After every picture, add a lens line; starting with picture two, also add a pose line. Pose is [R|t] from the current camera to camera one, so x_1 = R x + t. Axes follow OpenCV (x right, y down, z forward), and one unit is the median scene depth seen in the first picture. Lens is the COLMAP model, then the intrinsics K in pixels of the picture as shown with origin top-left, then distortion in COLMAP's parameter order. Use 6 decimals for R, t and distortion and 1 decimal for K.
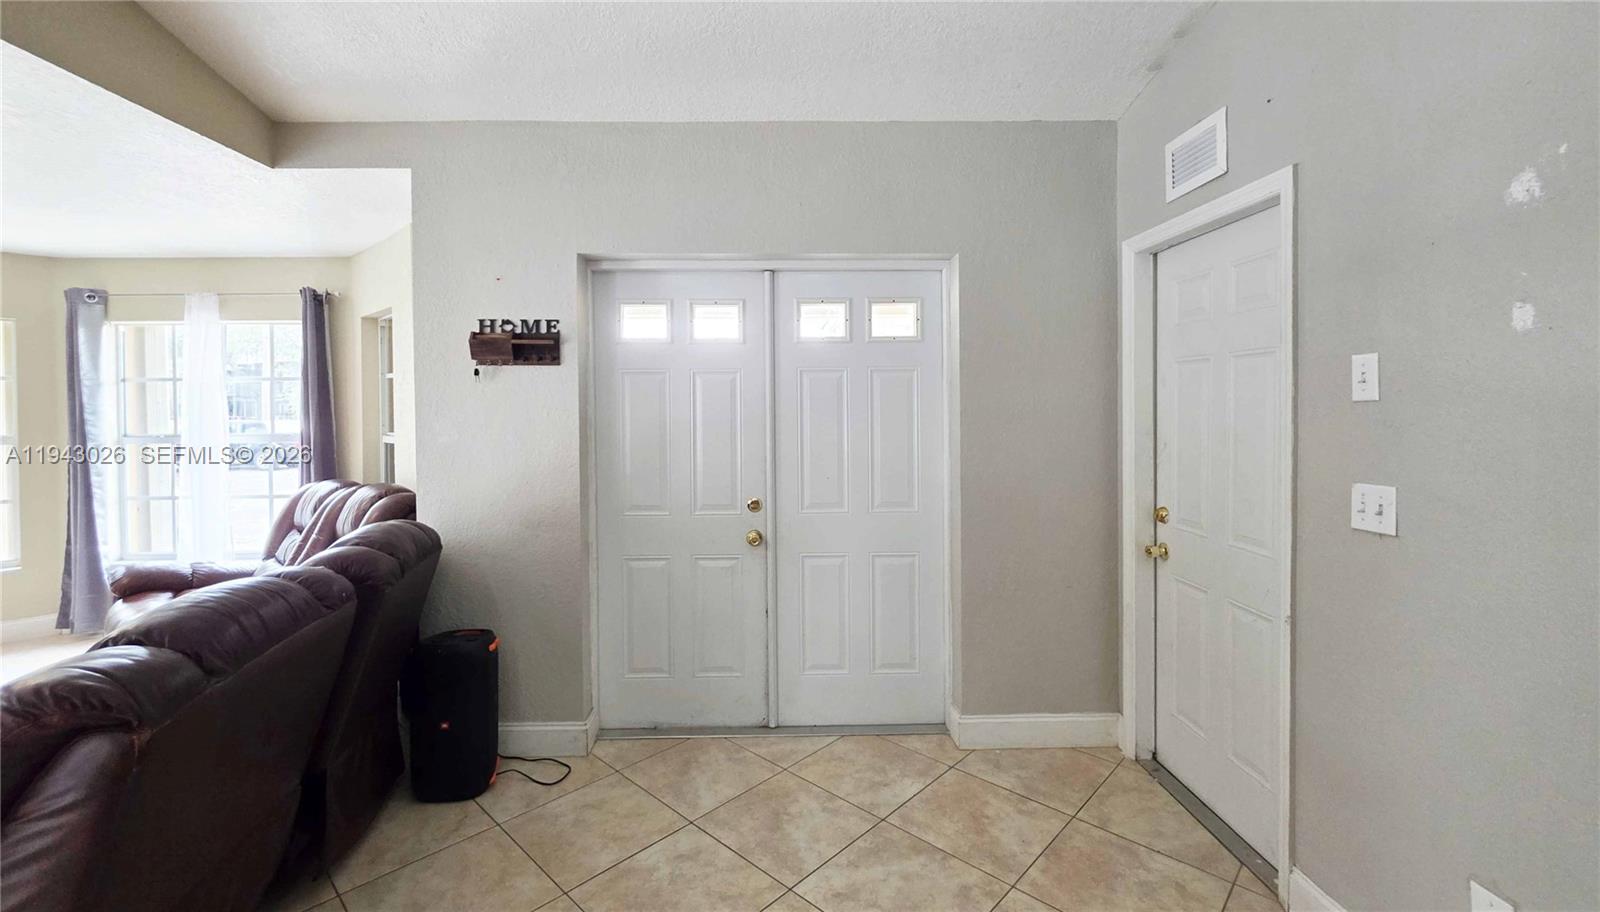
lens RADIAL K [[658.2, 0, 770.7], [0, 658.2, 447.5], [0, 0, 1]] dist [-0.002563, -0.000356]
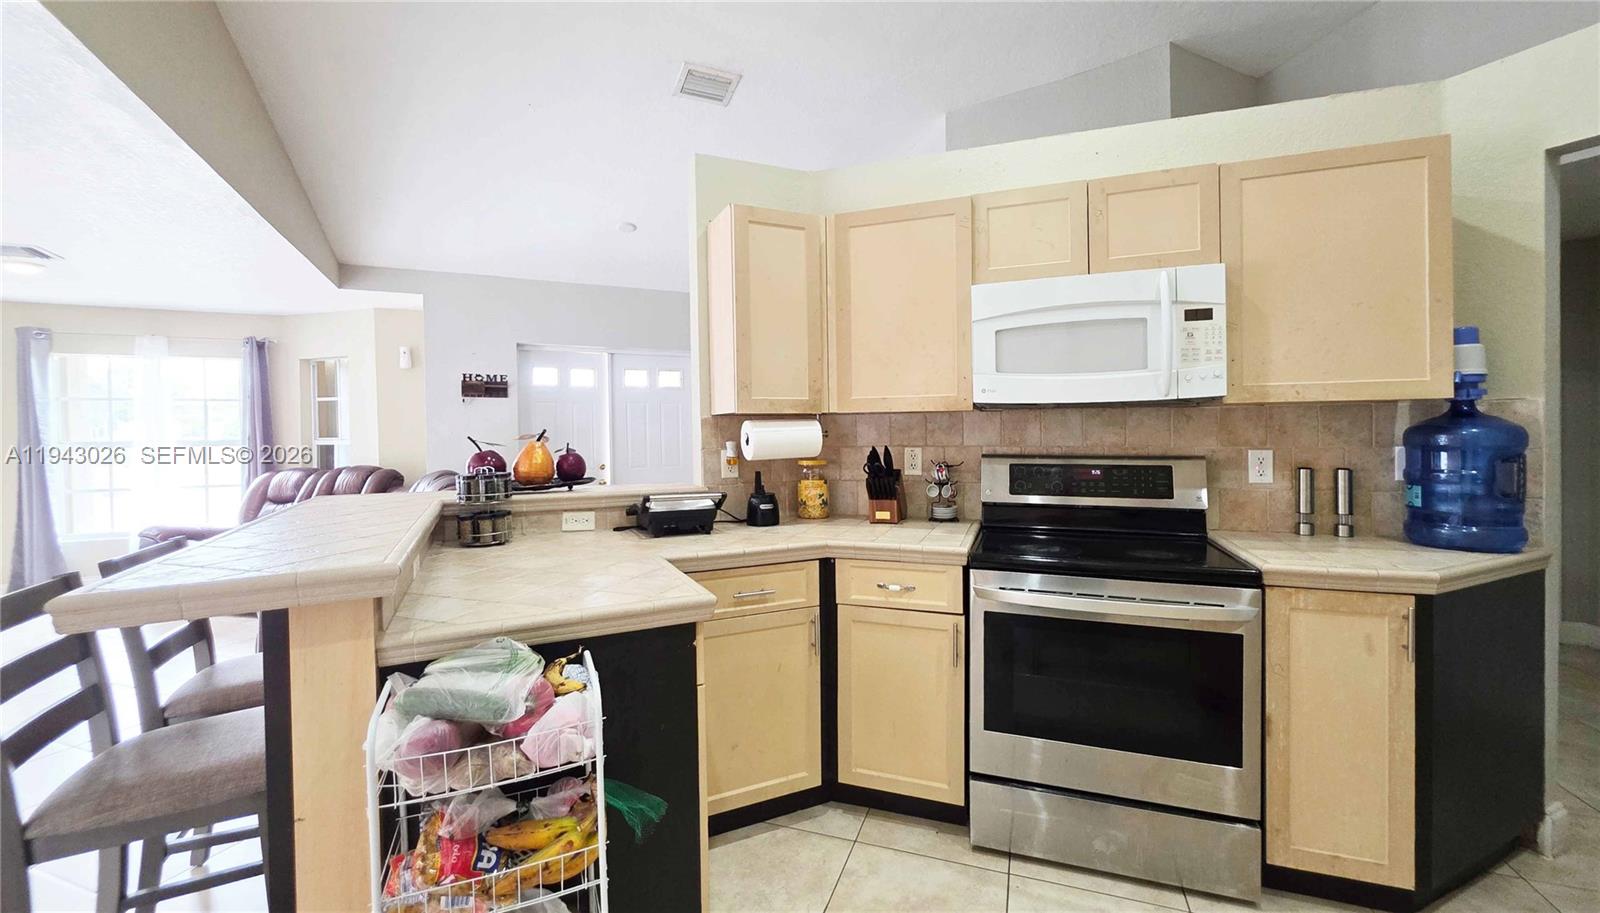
lens RADIAL K [[637.0, 0, 784.1], [0, 637.0, 453.4], [0, 0, 1]] dist [-0.000756, -0.000079]
pose [[0.909279, -0.018630, 0.415771, -0.365361], [0.028490, 0.999440, -0.017523, 0.104140], [-0.415212, 0.027778, 0.909301, -1.122632]]
